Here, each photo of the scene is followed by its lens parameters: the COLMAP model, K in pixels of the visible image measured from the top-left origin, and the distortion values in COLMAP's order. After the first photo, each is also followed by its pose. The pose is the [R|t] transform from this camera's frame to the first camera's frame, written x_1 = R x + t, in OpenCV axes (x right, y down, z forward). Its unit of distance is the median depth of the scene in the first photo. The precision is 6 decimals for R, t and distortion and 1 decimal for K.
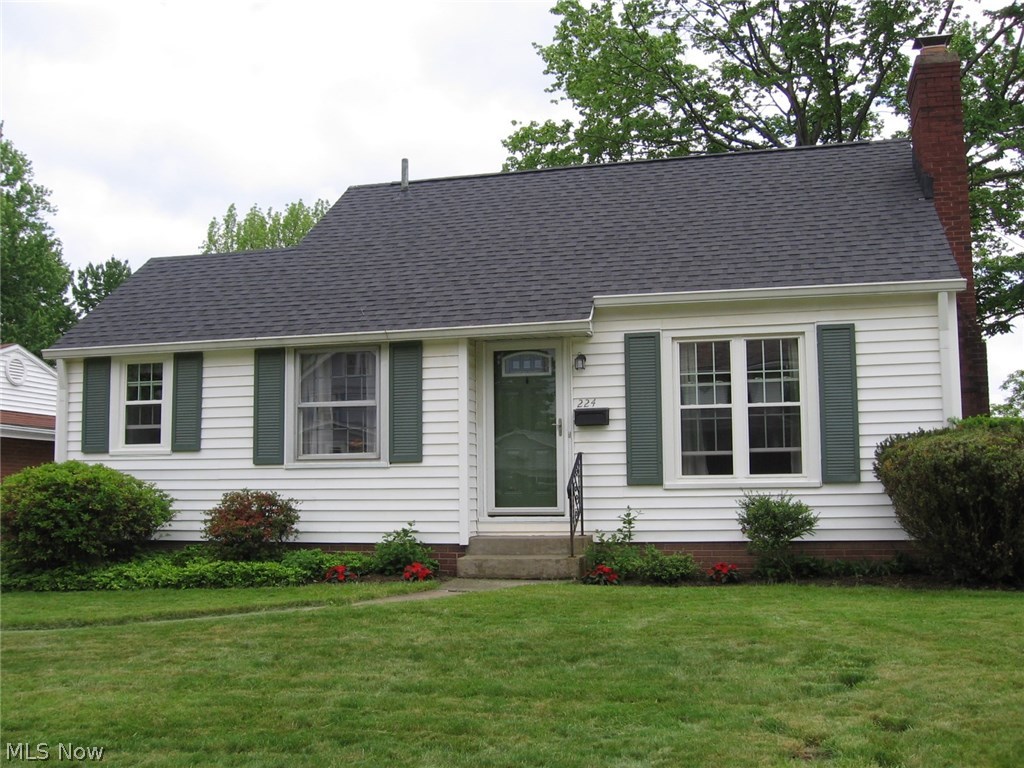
lens RADIAL K [[1060.1, 0, 507.2], [0, 1060.1, 389.2], [0, 0, 1]] dist [-0.131546, 0.054773]
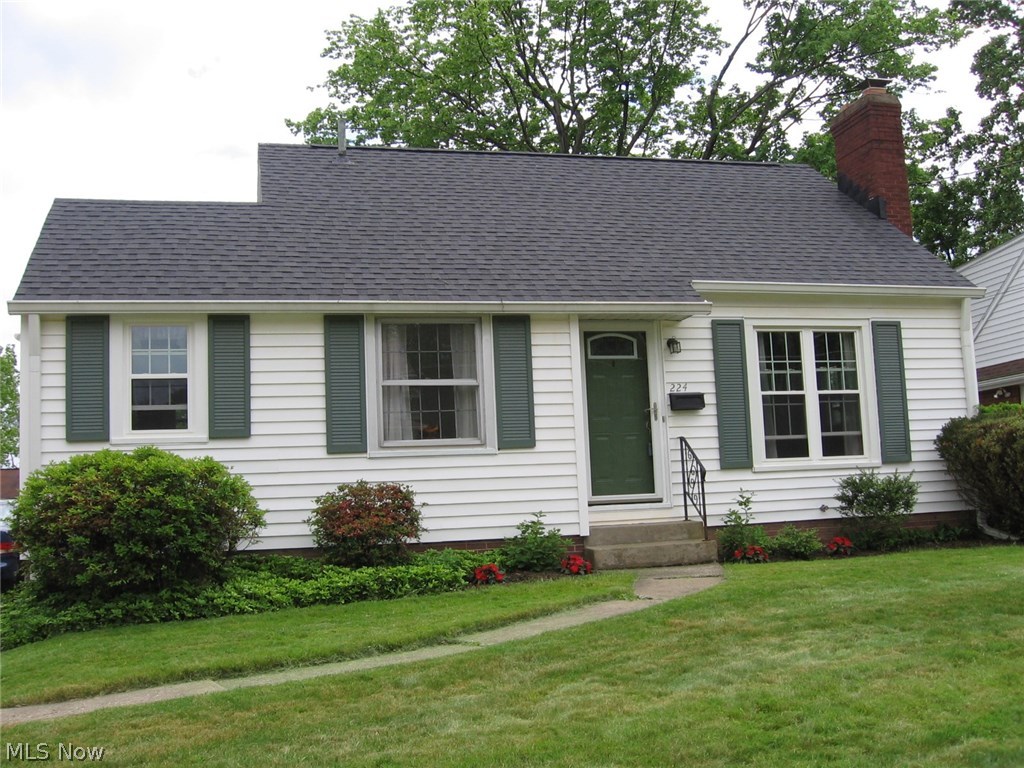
lens RADIAL K [[1060.1, 0, 507.2], [0, 1060.1, 389.2], [0, 0, 1]] dist [-0.131546, 0.054773]
pose [[0.872729, 0.024983, 0.487566, -0.549635], [-0.013064, 0.999527, -0.027830, 0.044543], [-0.488030, 0.017919, 0.872643, 0.216431]]
